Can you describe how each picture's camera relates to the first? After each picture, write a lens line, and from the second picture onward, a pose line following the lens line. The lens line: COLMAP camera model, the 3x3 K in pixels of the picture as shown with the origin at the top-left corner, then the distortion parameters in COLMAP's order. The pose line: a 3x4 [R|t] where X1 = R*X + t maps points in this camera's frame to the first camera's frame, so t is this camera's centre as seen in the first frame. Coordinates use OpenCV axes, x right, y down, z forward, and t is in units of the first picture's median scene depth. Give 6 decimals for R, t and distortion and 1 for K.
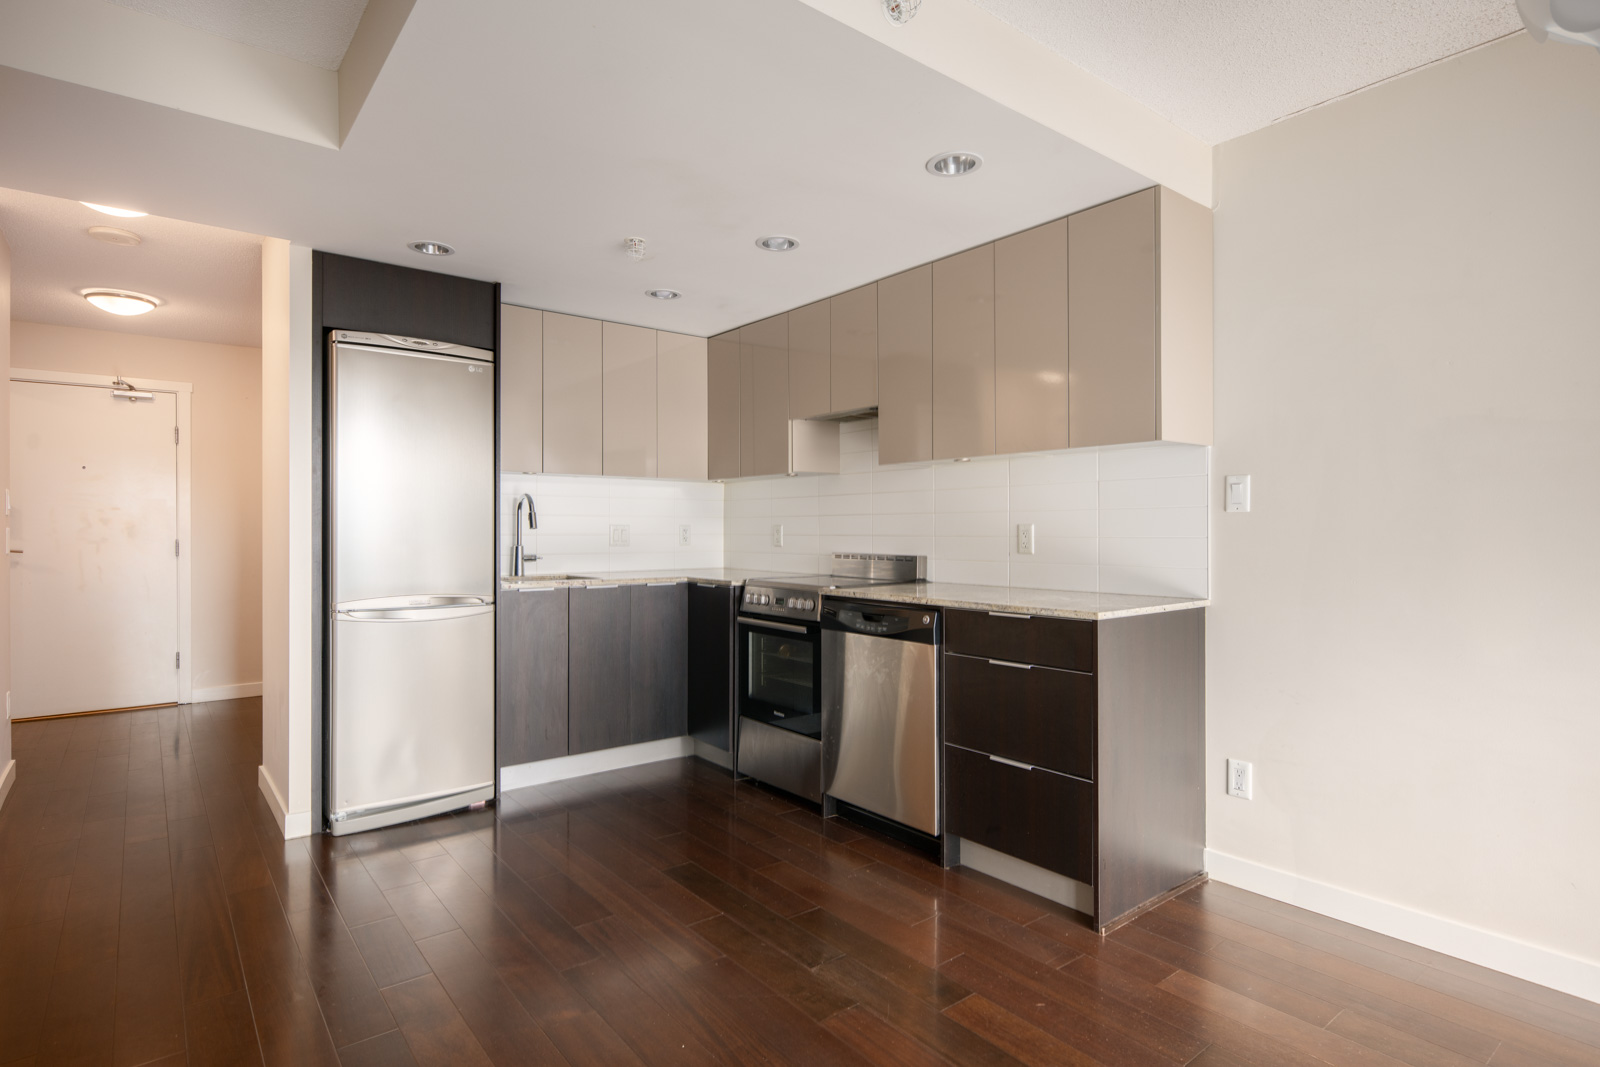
lens RADIAL K [[832.2, 0, 808.9], [0, 832.2, 531.6], [0, 0, 1]] dist [0.004706, 0.000591]
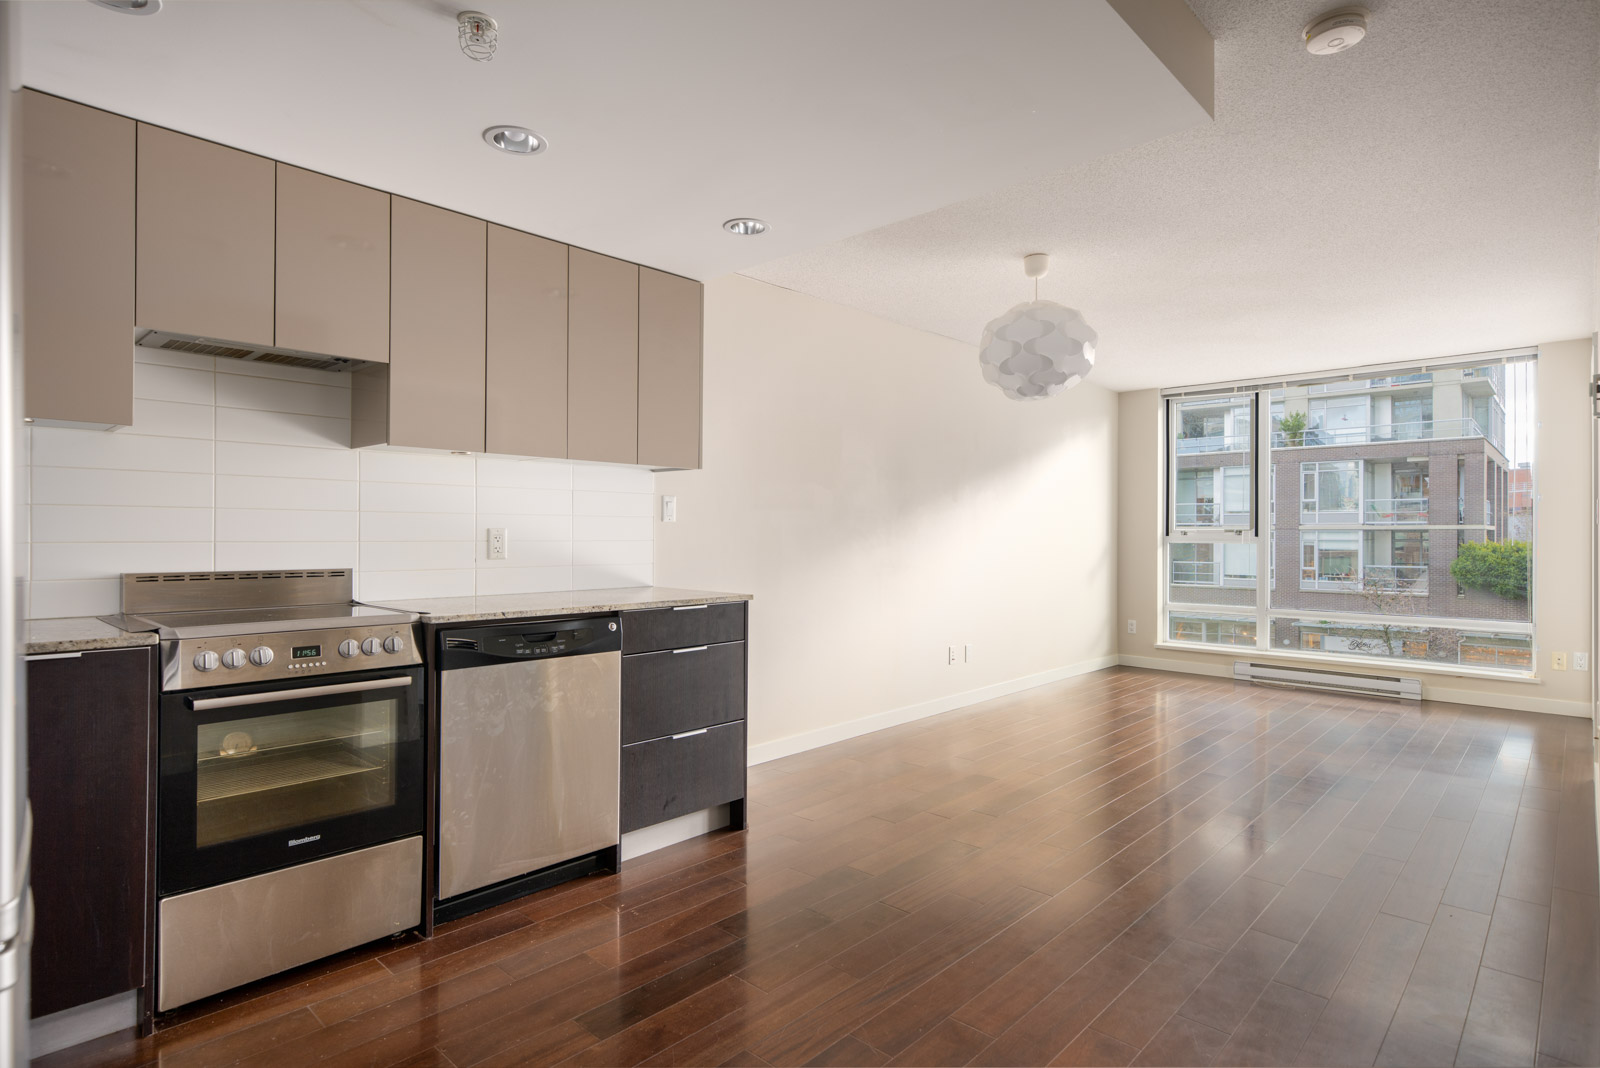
lens RADIAL K [[832.2, 0, 808.9], [0, 832.2, 532.1], [0, 0, 1]] dist [0.004706, 0.000591]
pose [[-0.137835, 0.005029, 0.990442, -0.739978], [-0.000680, 0.999986, -0.005172, 0.000276], [-0.990455, -0.001386, -0.137830, 0.785133]]
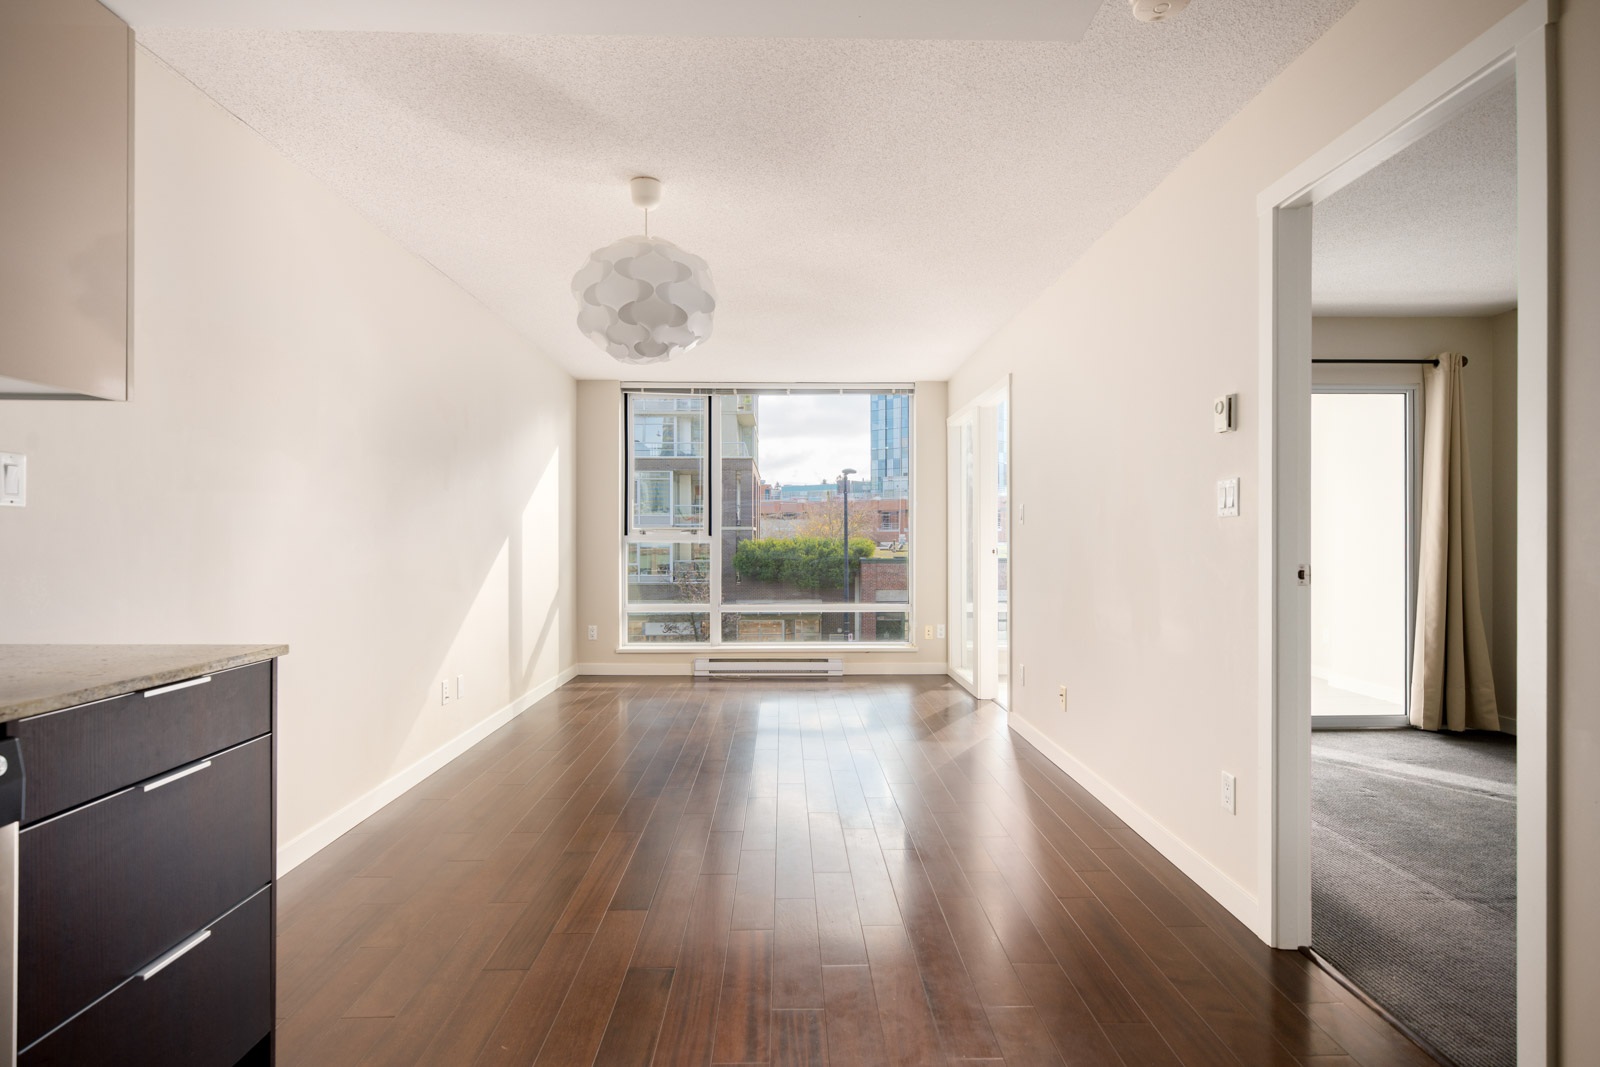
lens RADIAL K [[825.8, 0, 802.3], [0, 825.8, 537.0], [0, 0, 1]] dist [-0.001287, -0.000321]
pose [[-0.789553, 0.001860, 0.613680, -0.330336], [0.003242, 0.999994, 0.001139, 0.001861], [-0.613674, 0.002889, -0.789554, 0.927071]]
